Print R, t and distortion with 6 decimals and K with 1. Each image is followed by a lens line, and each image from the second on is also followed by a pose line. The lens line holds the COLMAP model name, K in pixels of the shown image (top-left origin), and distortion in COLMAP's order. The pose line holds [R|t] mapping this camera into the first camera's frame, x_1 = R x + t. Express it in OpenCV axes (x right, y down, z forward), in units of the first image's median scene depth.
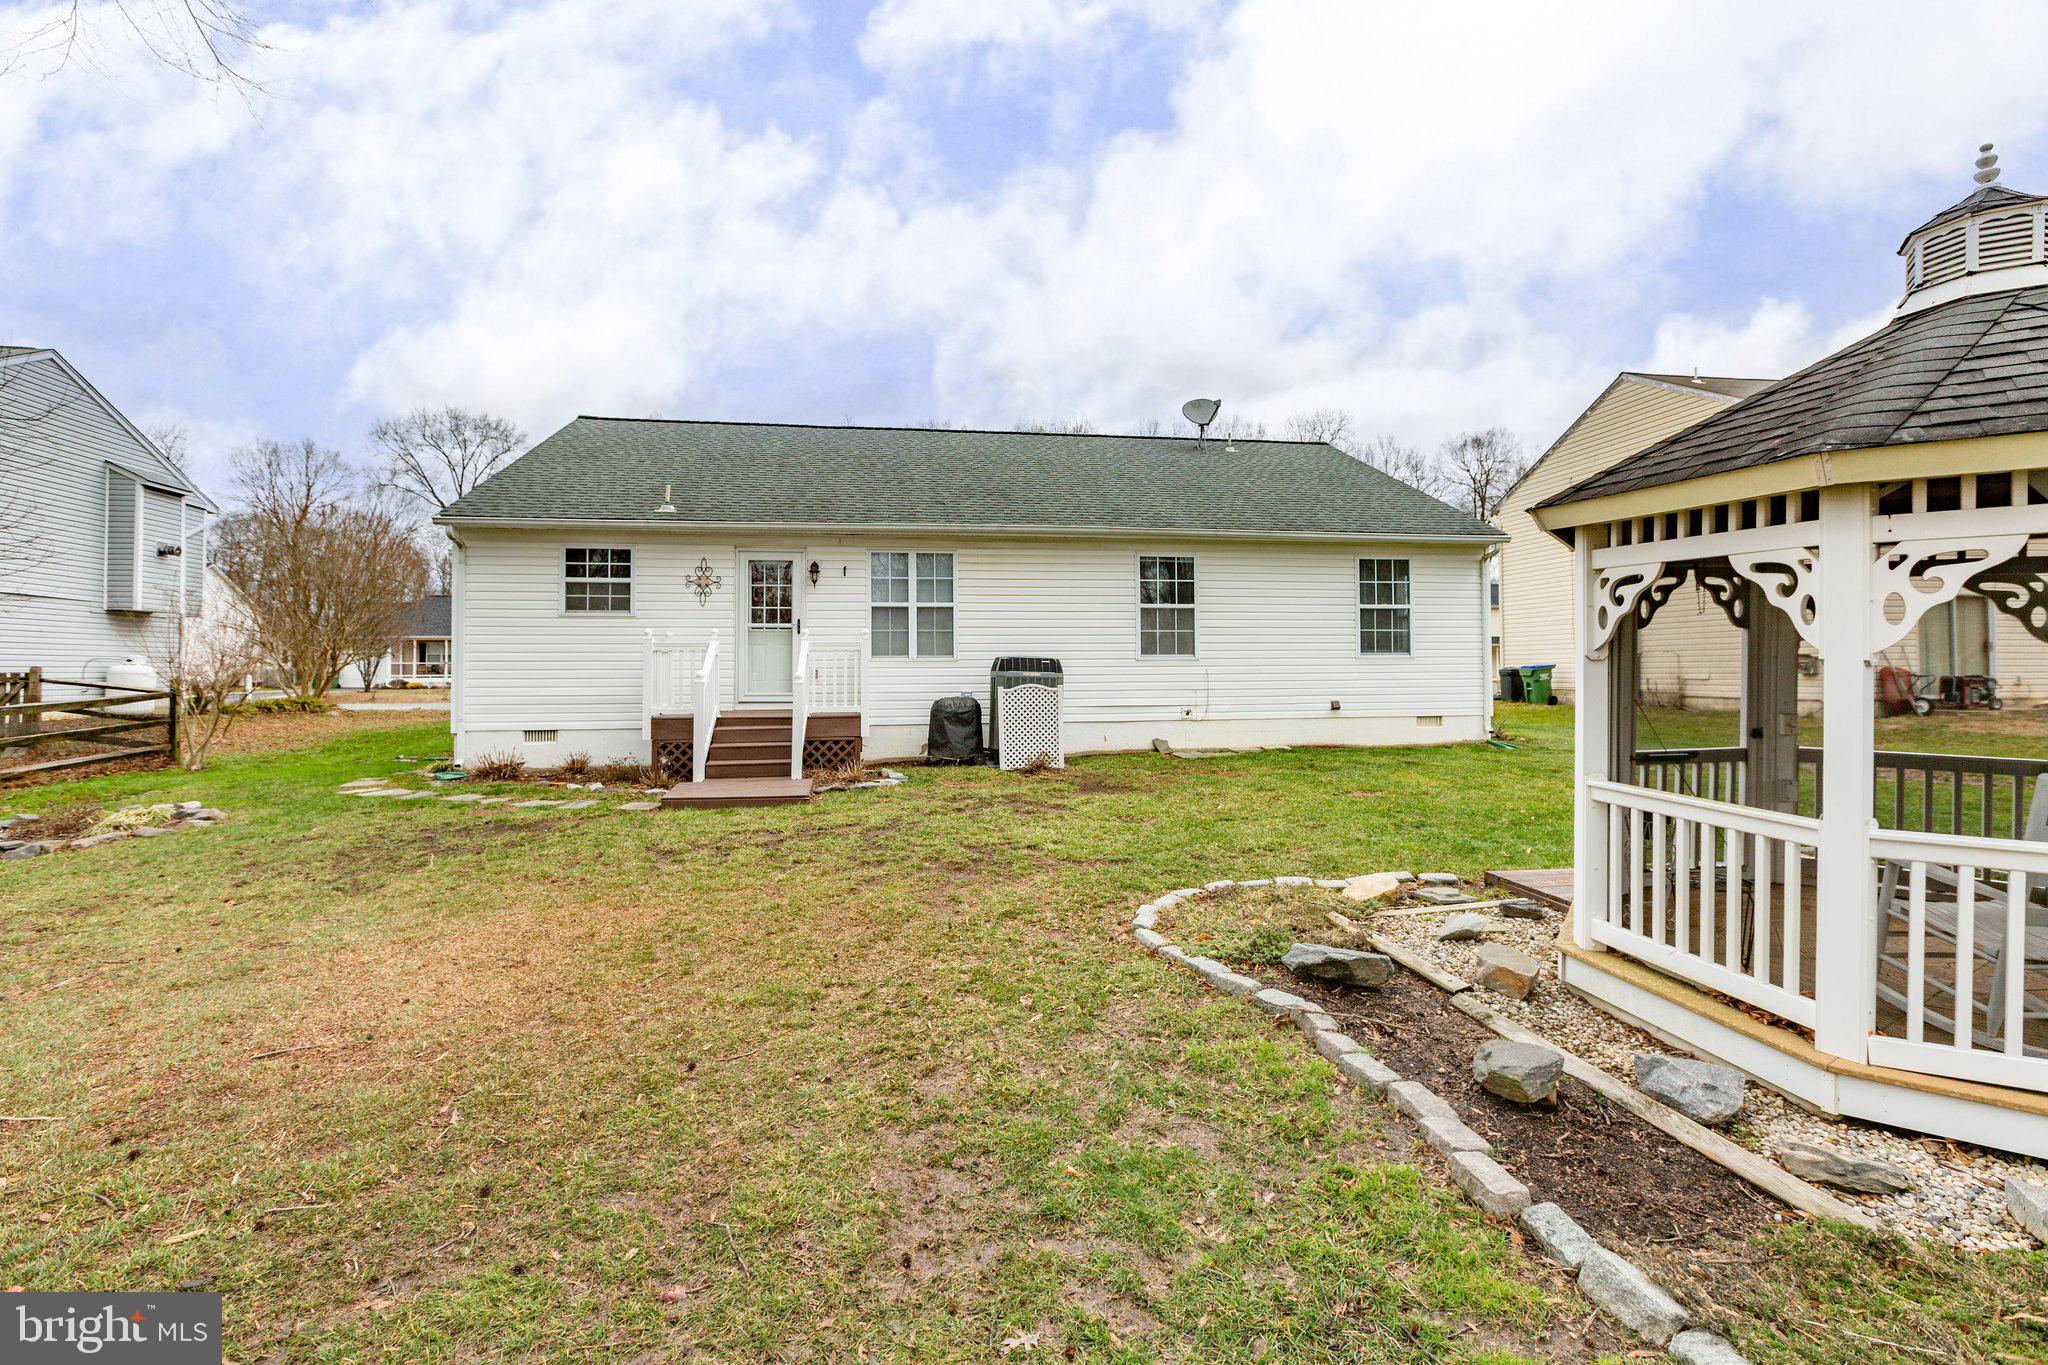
lens RADIAL K [[911.8, 0, 1010.5], [0, 911.8, 652.6], [0, 0, 1]] dist [-0.006724, 0.001501]
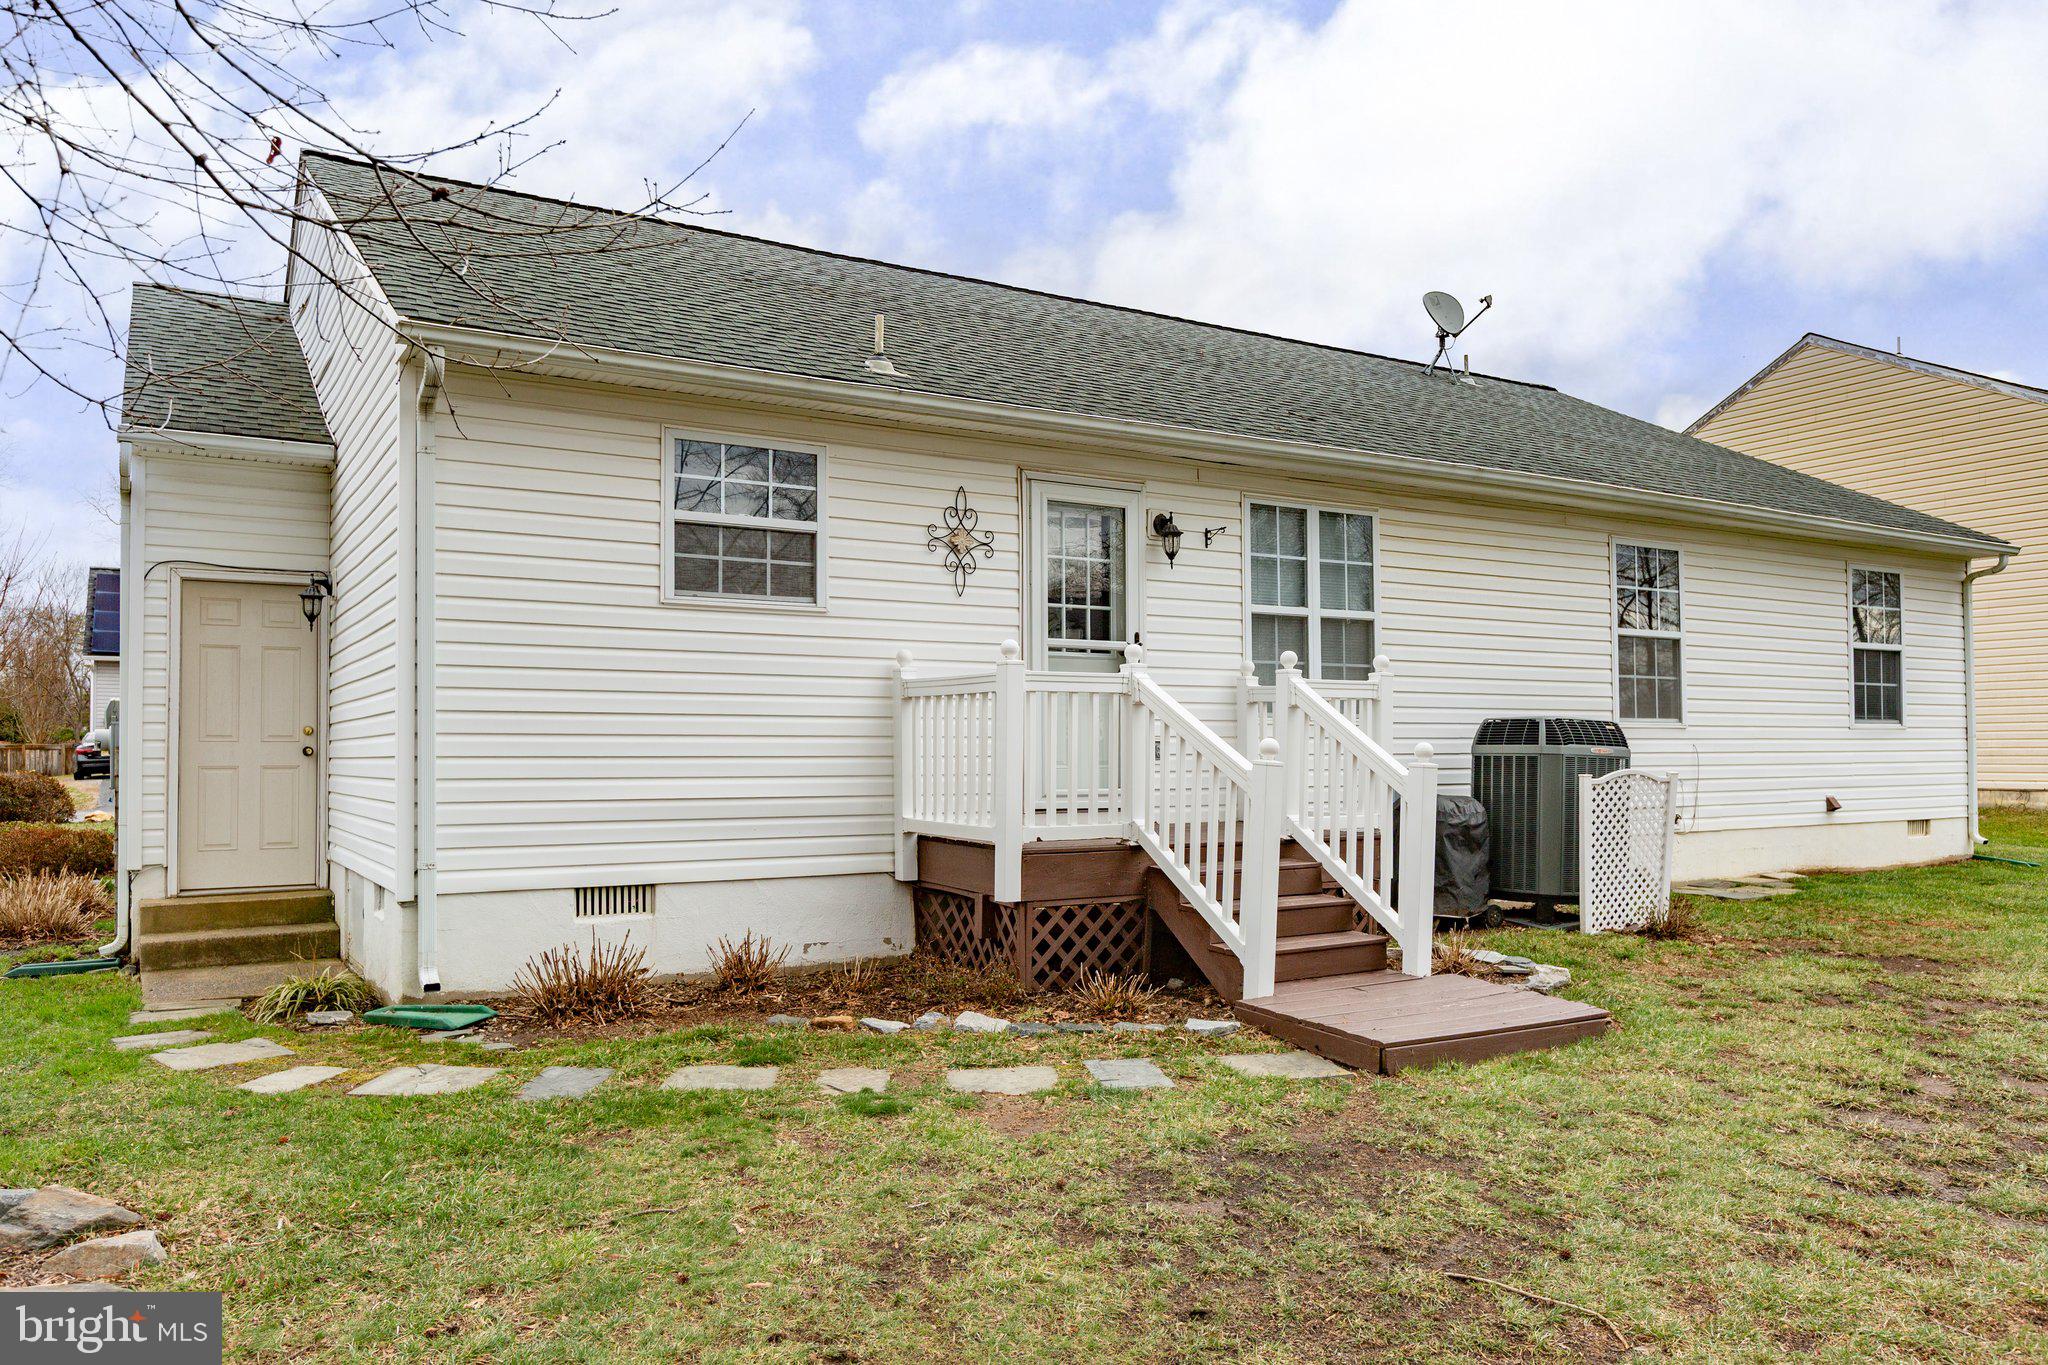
lens RADIAL K [[1445.7, 0, 1008.6], [0, 1445.7, 709.1], [0, 0, 1]] dist [-0.010216, -0.002262]
pose [[0.927899, 0.014607, 0.372546, -0.567789], [-0.010148, 0.999852, -0.013926, 0.013909], [-0.372695, 0.009141, 0.927909, 0.329305]]
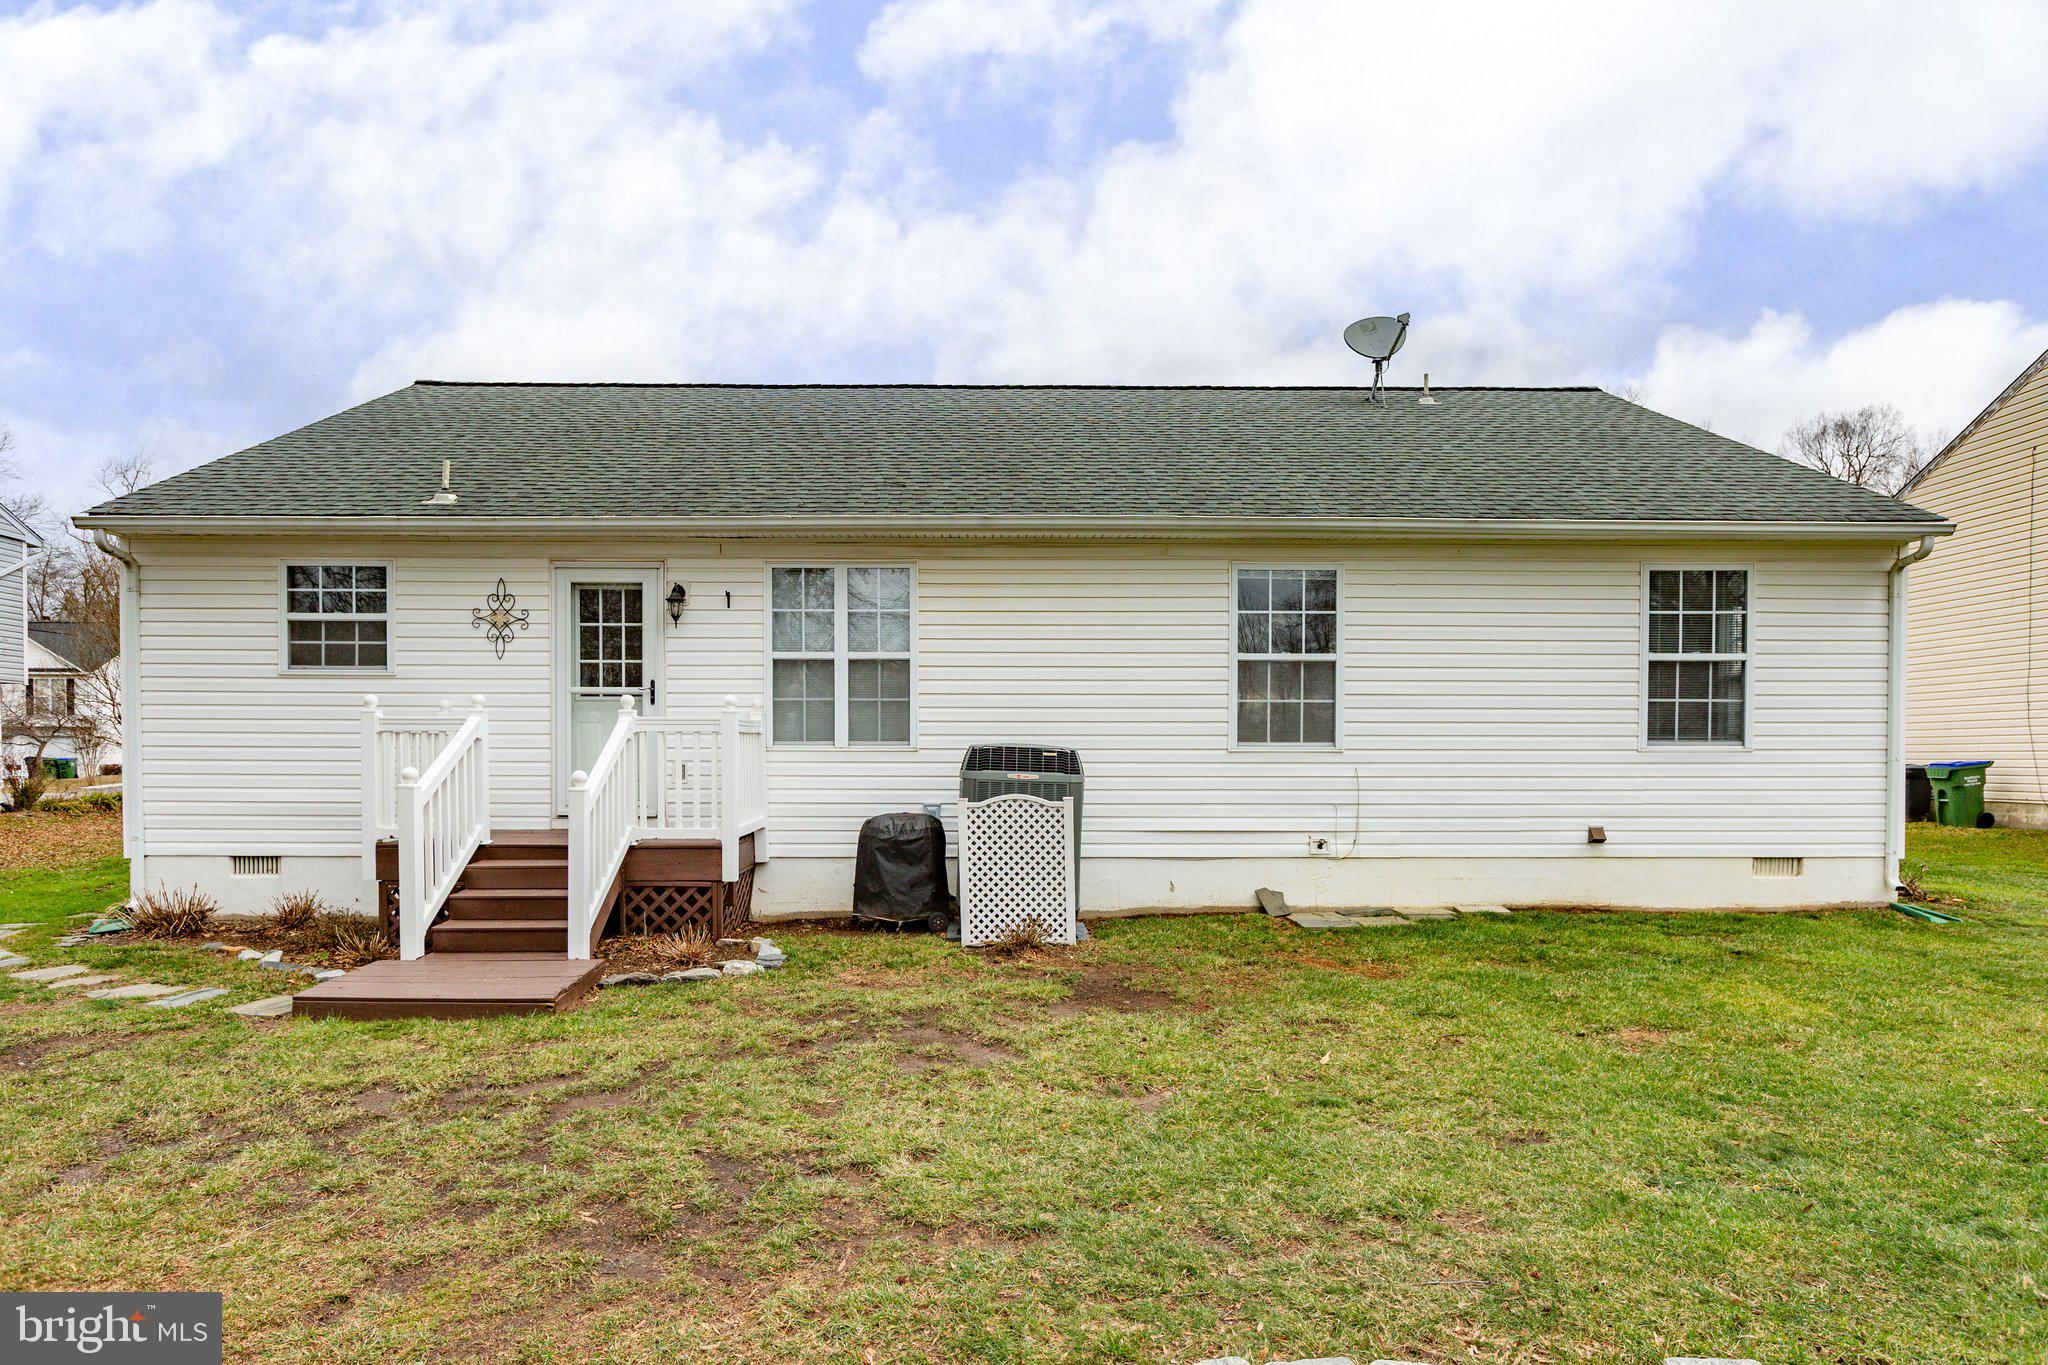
lens RADIAL K [[1182.9, 0, 987.3], [0, 1182.9, 782.9], [0, 0, 1]] dist [-0.004631, -0.004389]
pose [[0.989458, 0.011304, -0.144376, 0.100176], [-0.005415, 0.999140, 0.041119, -0.001943], [0.144717, -0.039904, 0.988668, 0.254211]]
